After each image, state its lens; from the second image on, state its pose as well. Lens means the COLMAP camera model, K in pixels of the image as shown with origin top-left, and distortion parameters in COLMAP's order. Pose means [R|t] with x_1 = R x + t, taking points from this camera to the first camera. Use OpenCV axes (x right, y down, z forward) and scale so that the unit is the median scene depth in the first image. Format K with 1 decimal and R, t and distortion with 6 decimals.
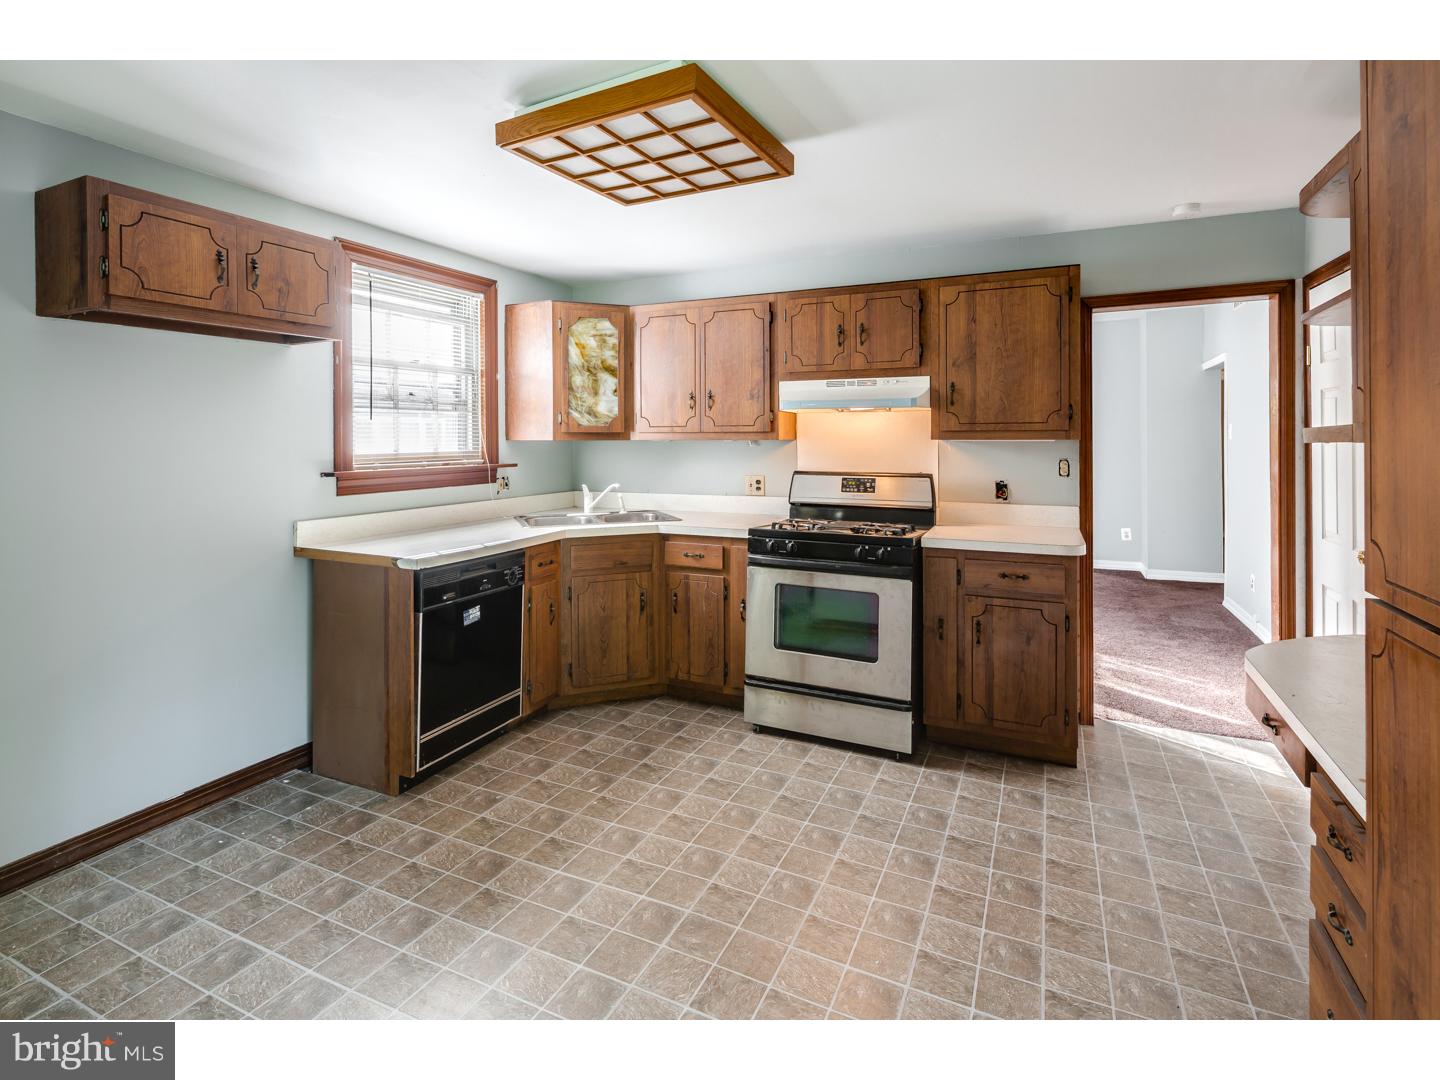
lens RADIAL K [[700.7, 0, 708.5], [0, 700.7, 539.6], [0, 0, 1]] dist [0.003185, -0.000140]
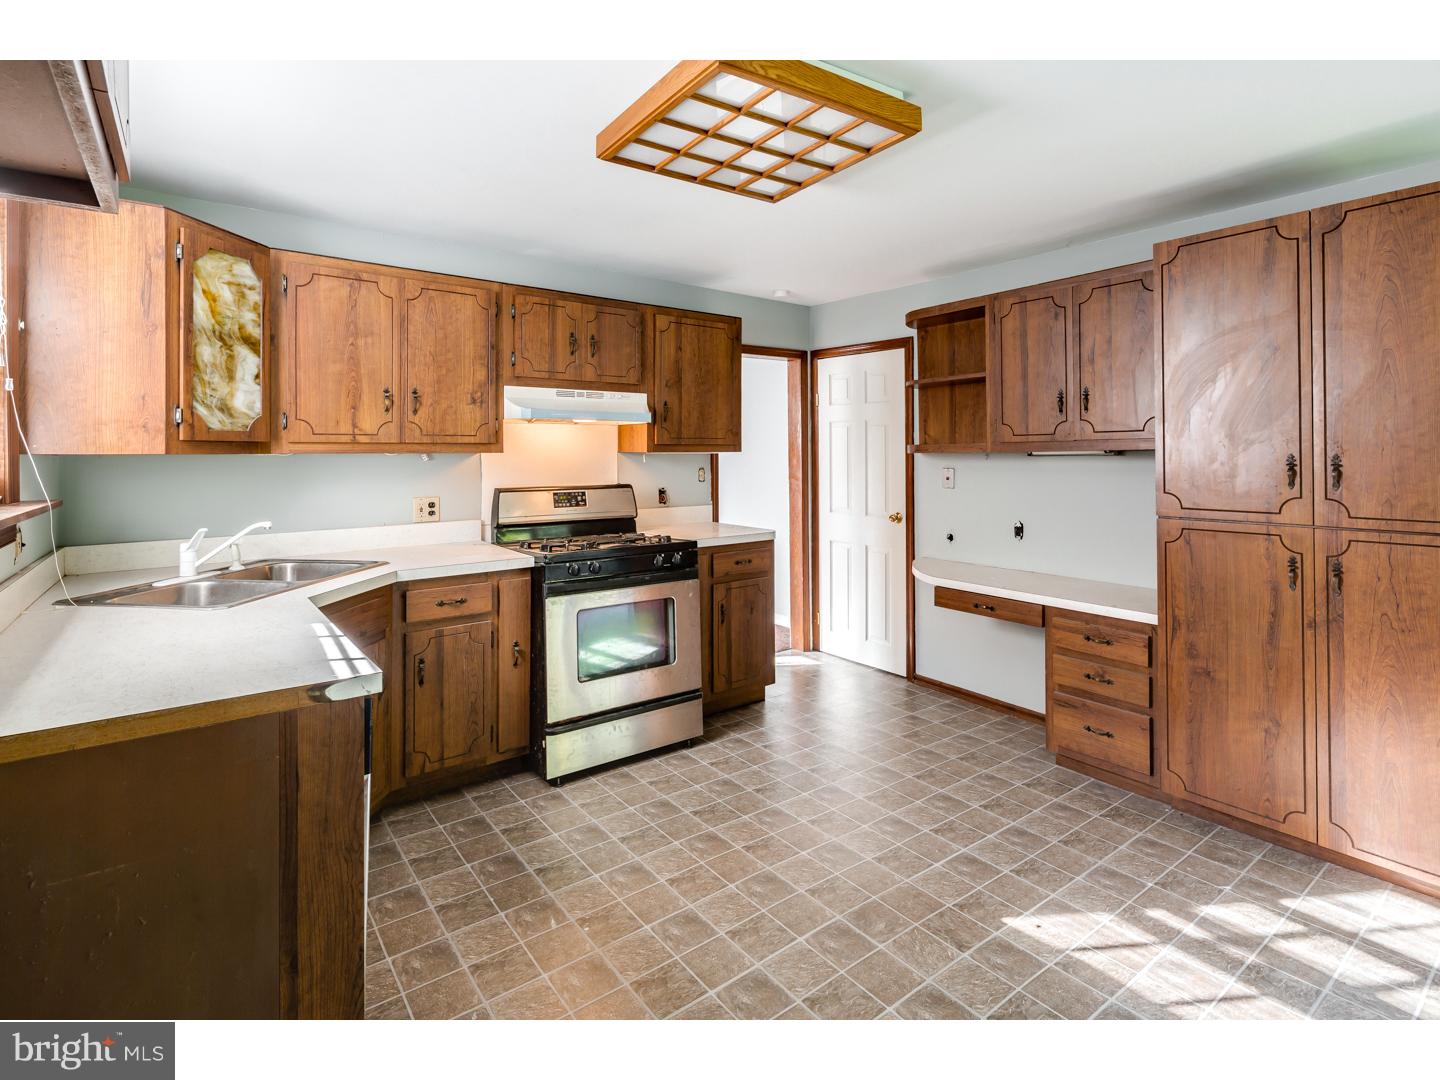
lens RADIAL K [[700.7, 0, 708.9], [0, 700.7, 541.7], [0, 0, 1]] dist [0.003185, -0.000140]
pose [[0.465244, -0.111742, 0.878101, -0.567289], [0.129204, 0.989948, 0.057519, -0.051783], [-0.875702, 0.086694, 0.475005, 0.385215]]
